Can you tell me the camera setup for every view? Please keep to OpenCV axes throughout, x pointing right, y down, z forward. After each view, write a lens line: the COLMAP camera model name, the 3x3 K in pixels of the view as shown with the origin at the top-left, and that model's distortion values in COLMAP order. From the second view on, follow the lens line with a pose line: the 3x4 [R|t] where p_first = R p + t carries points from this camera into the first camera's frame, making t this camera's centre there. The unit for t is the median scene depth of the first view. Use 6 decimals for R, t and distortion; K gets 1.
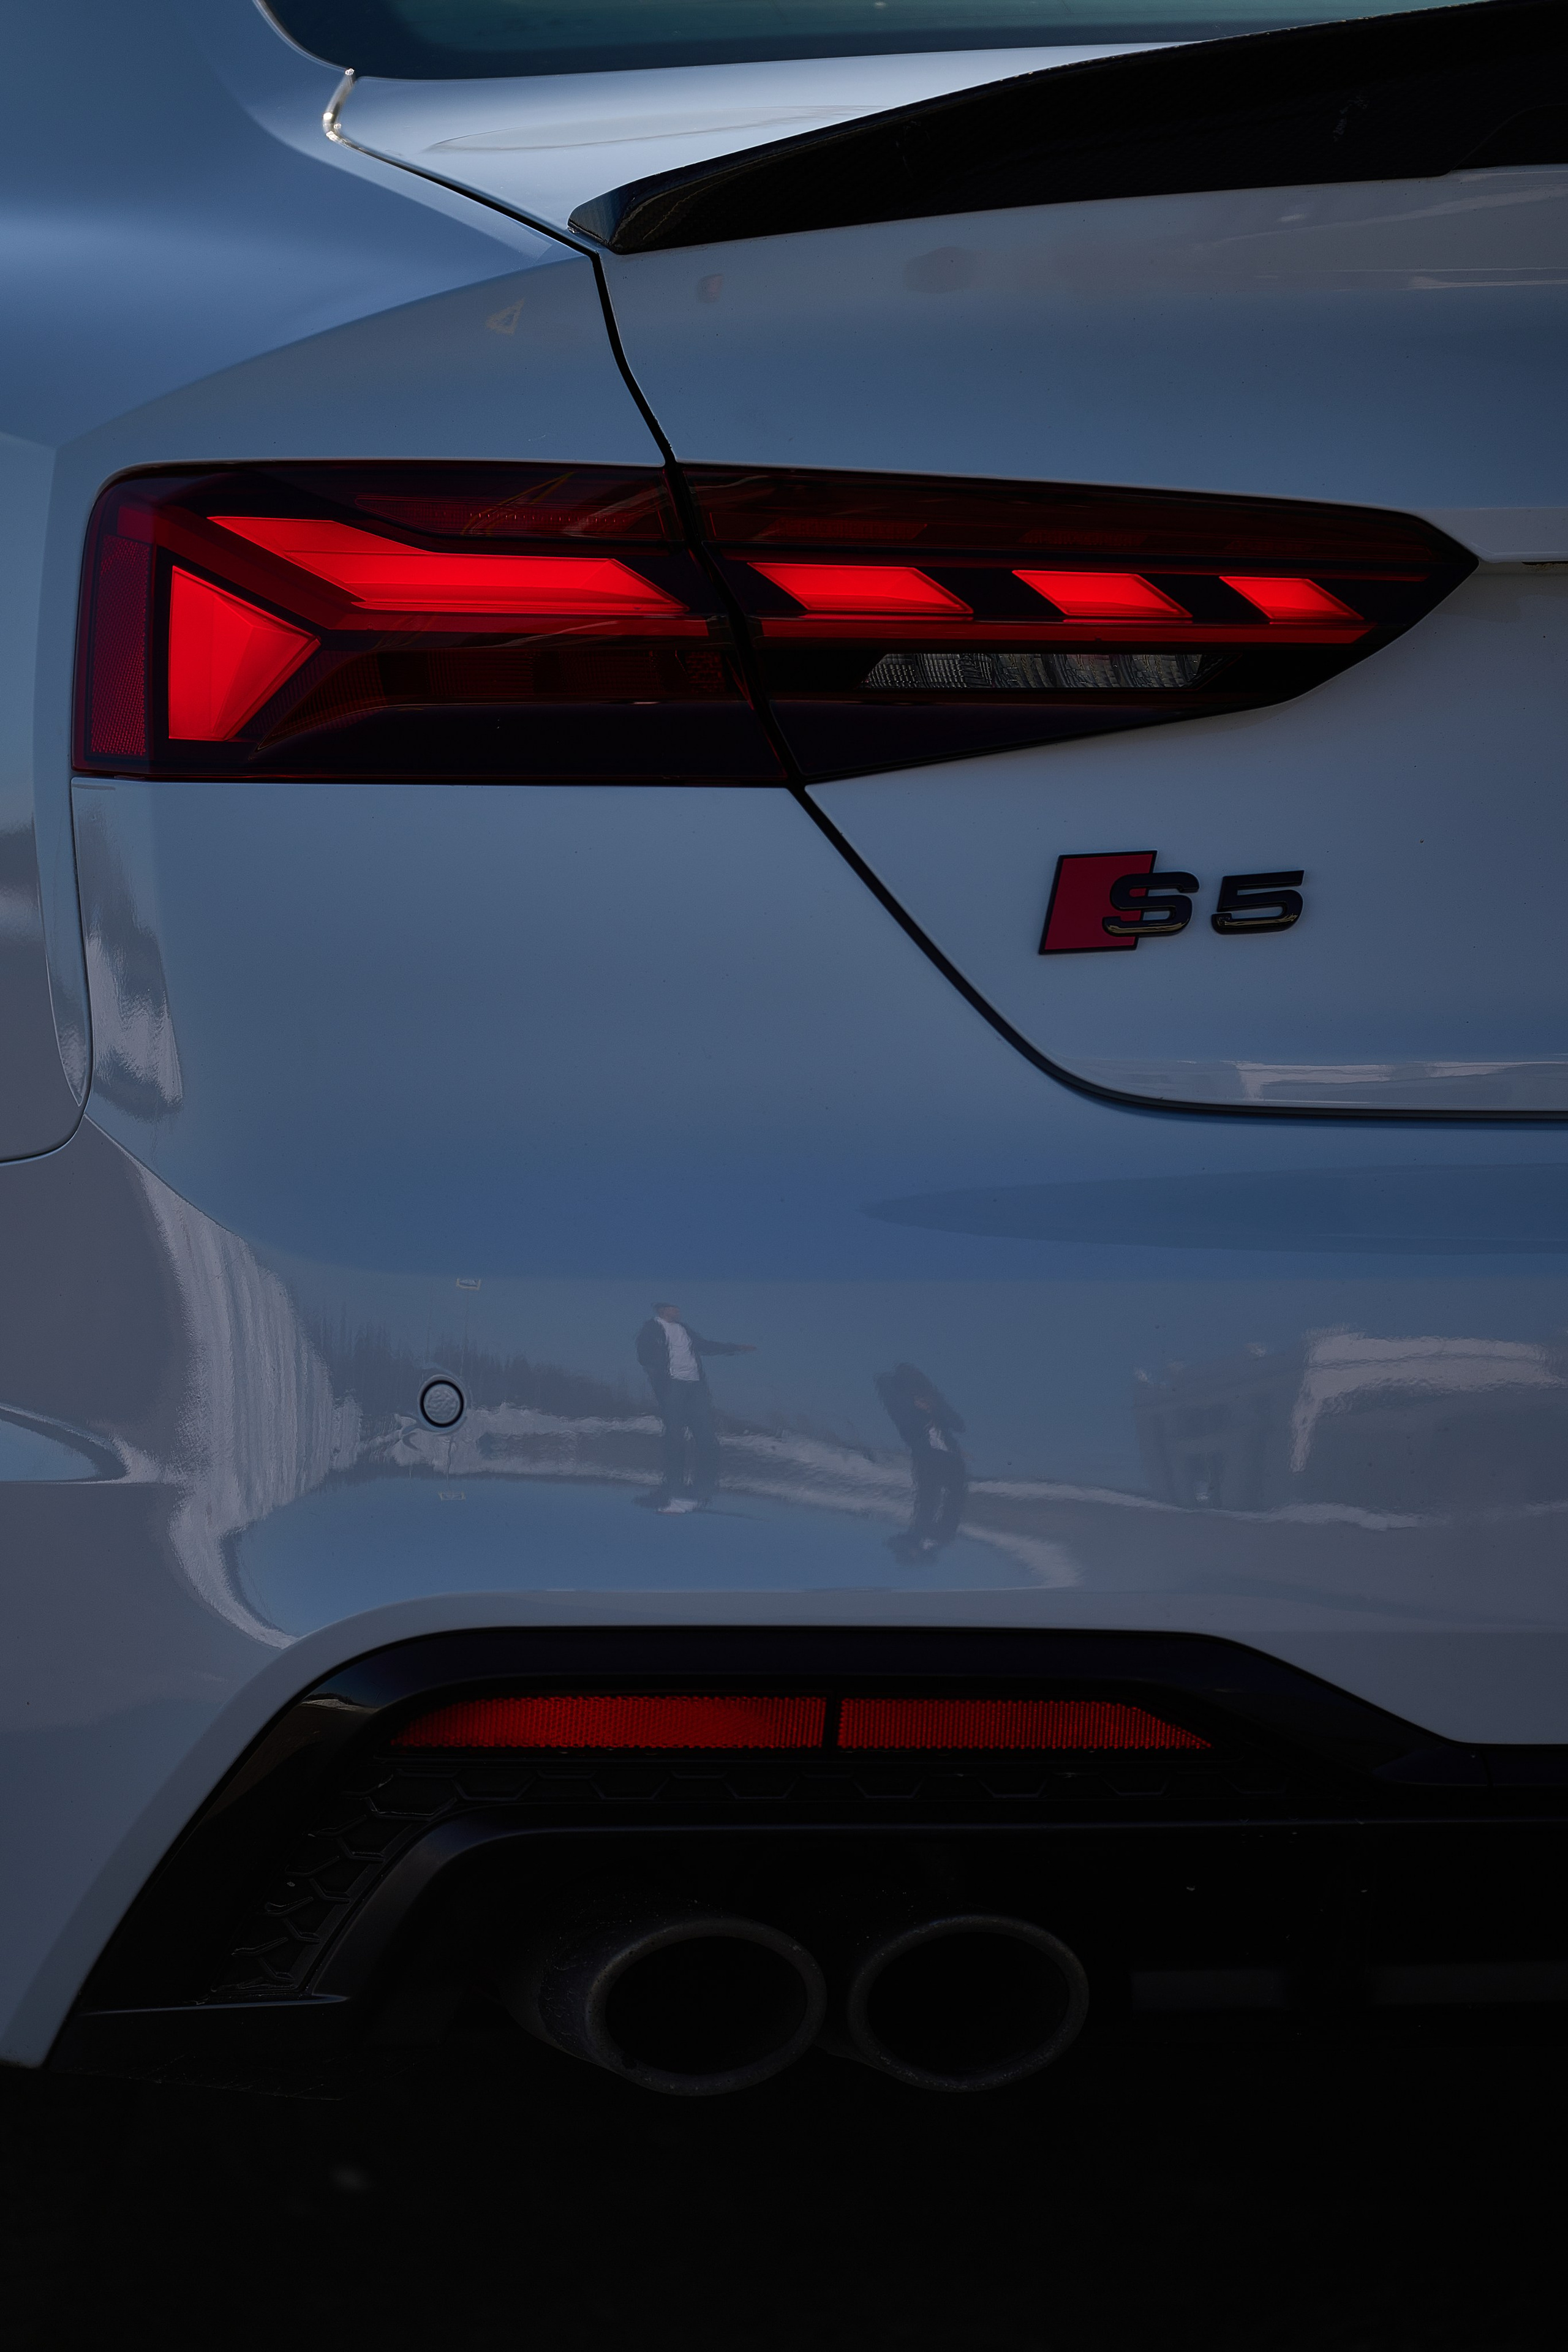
lens RADIAL K [[13016.4, 0, 785.8], [0, 13016.4, 1171.2], [0, 0, 1]] dist [0.590532, 0.000000]
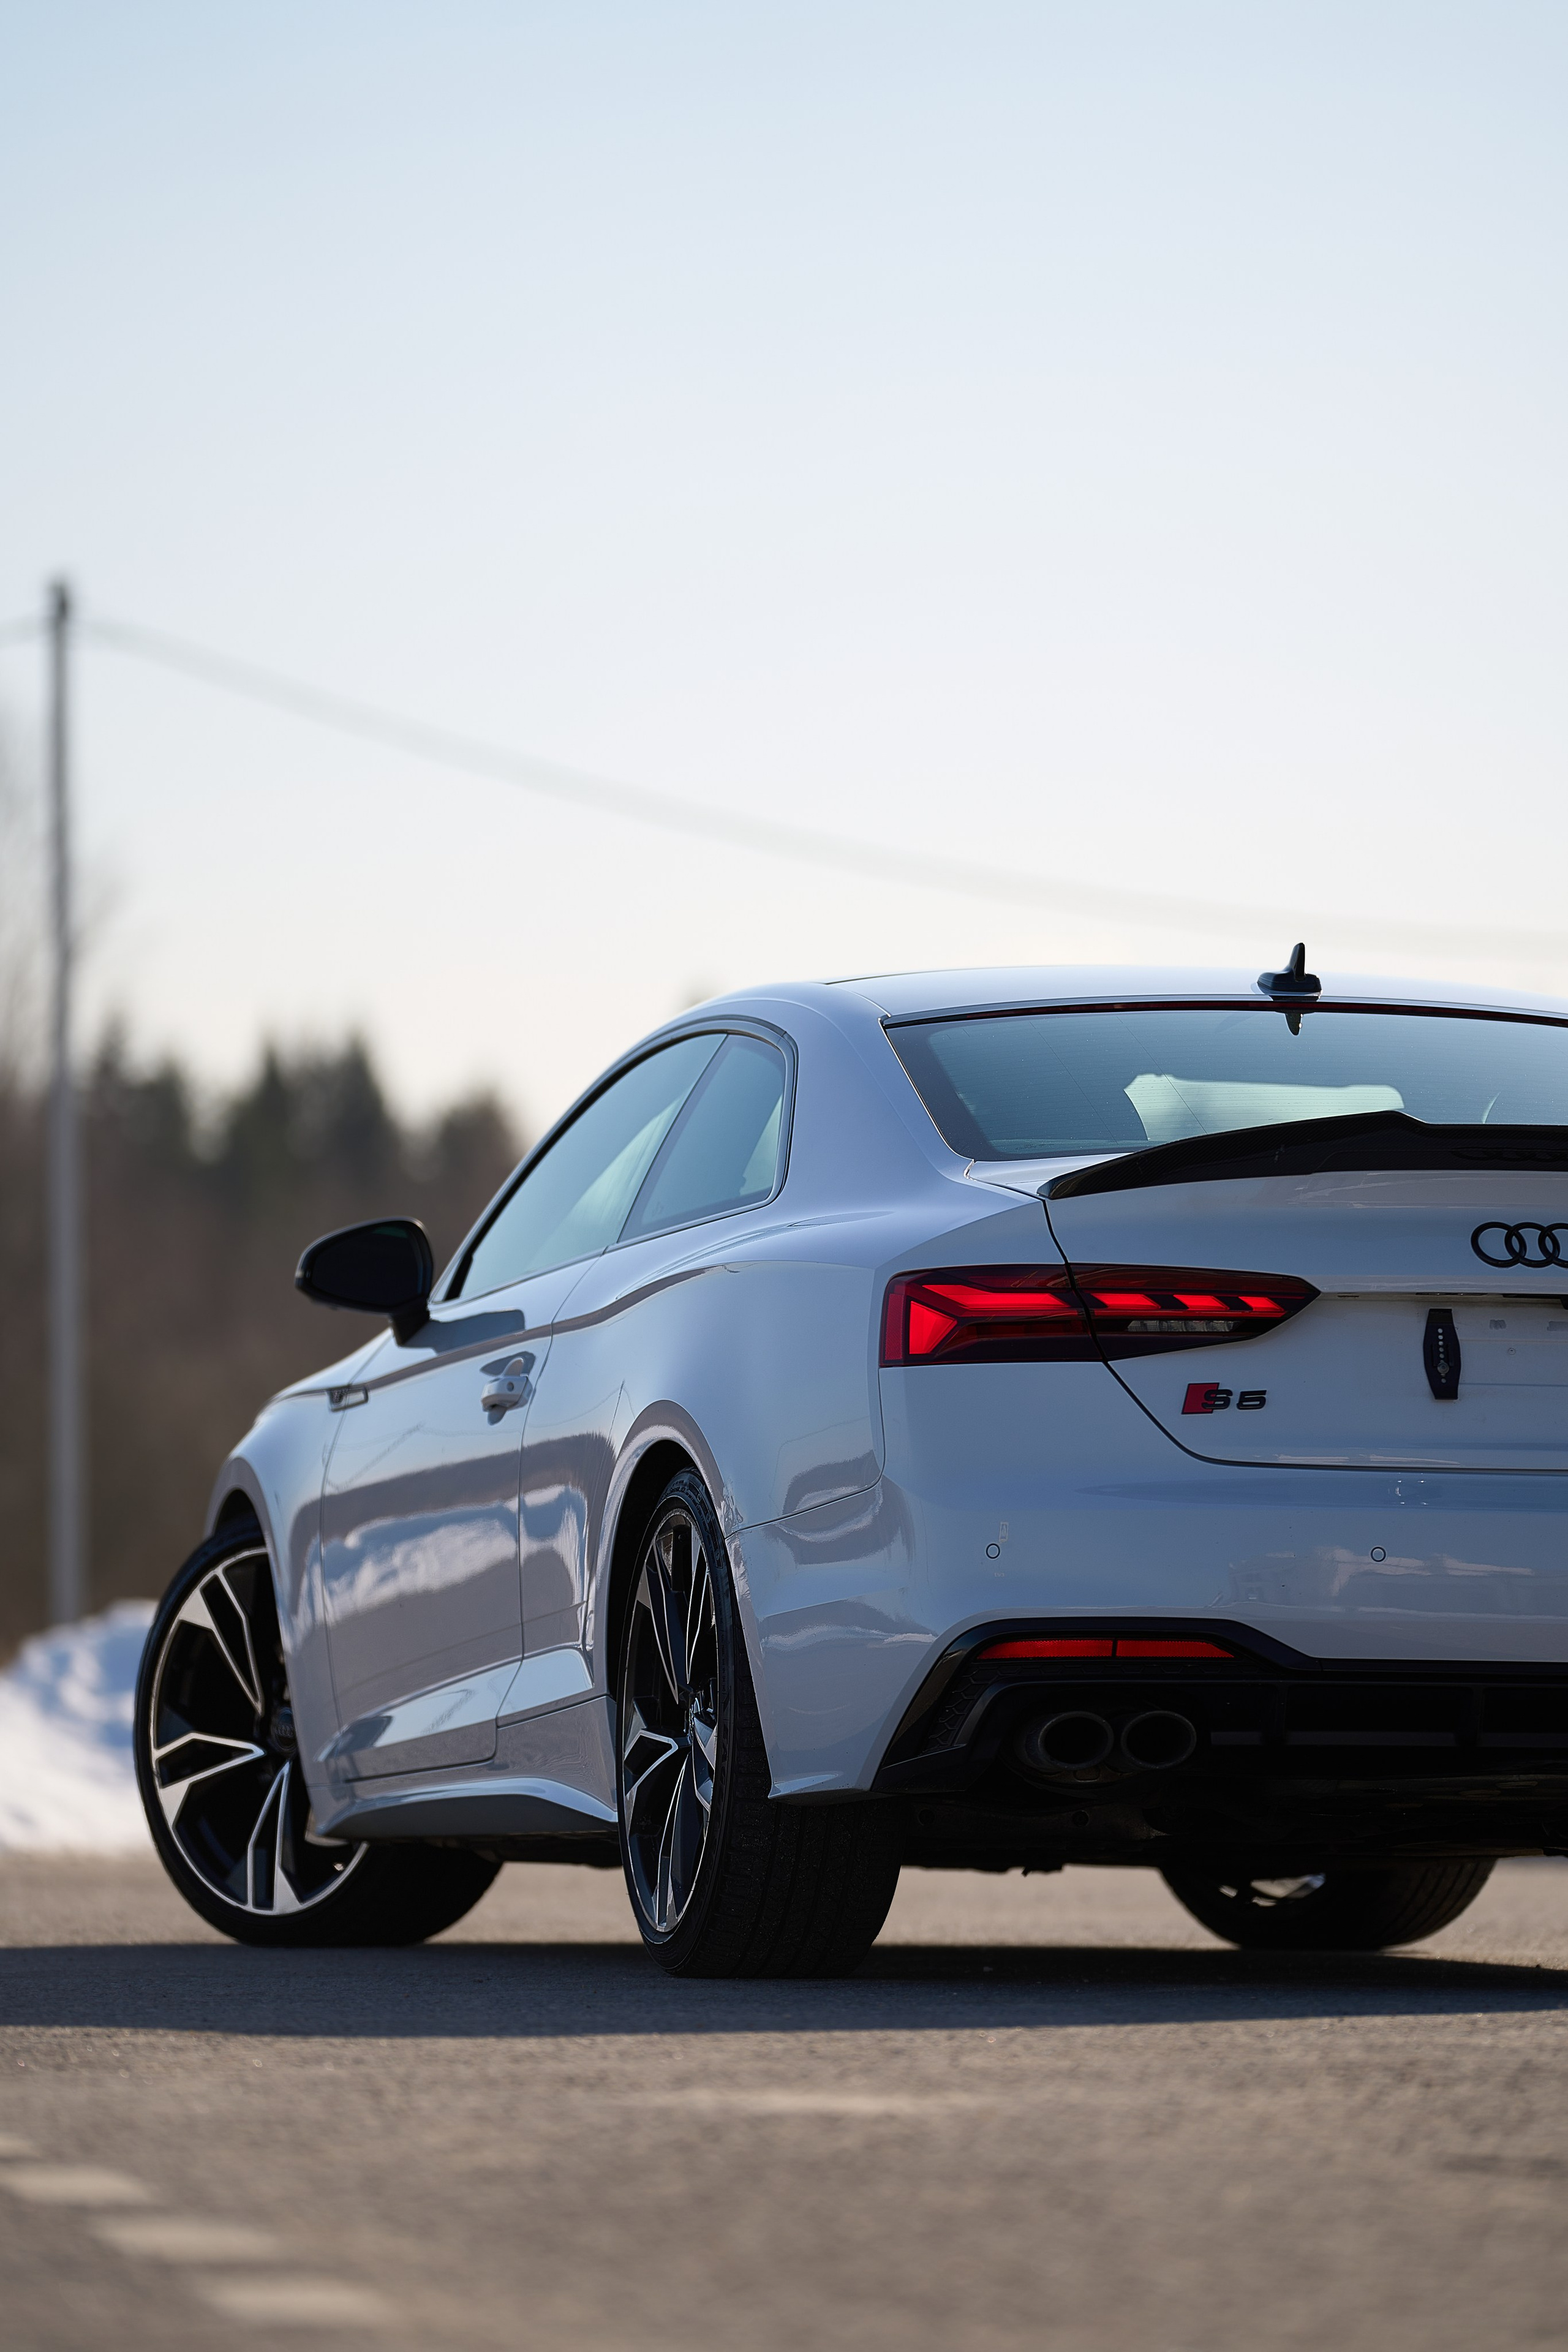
lens RADIAL K [[13016.4, 0, 778.2], [0, 13016.4, 1184.0], [0, 0, 1]] dist [0.590532, 0.000000]
pose [[0.997451, -0.005232, -0.071168, 0.147313], [-0.004417, 0.990869, -0.134756, 0.355313], [0.071223, 0.134727, 0.988320, -2.148733]]
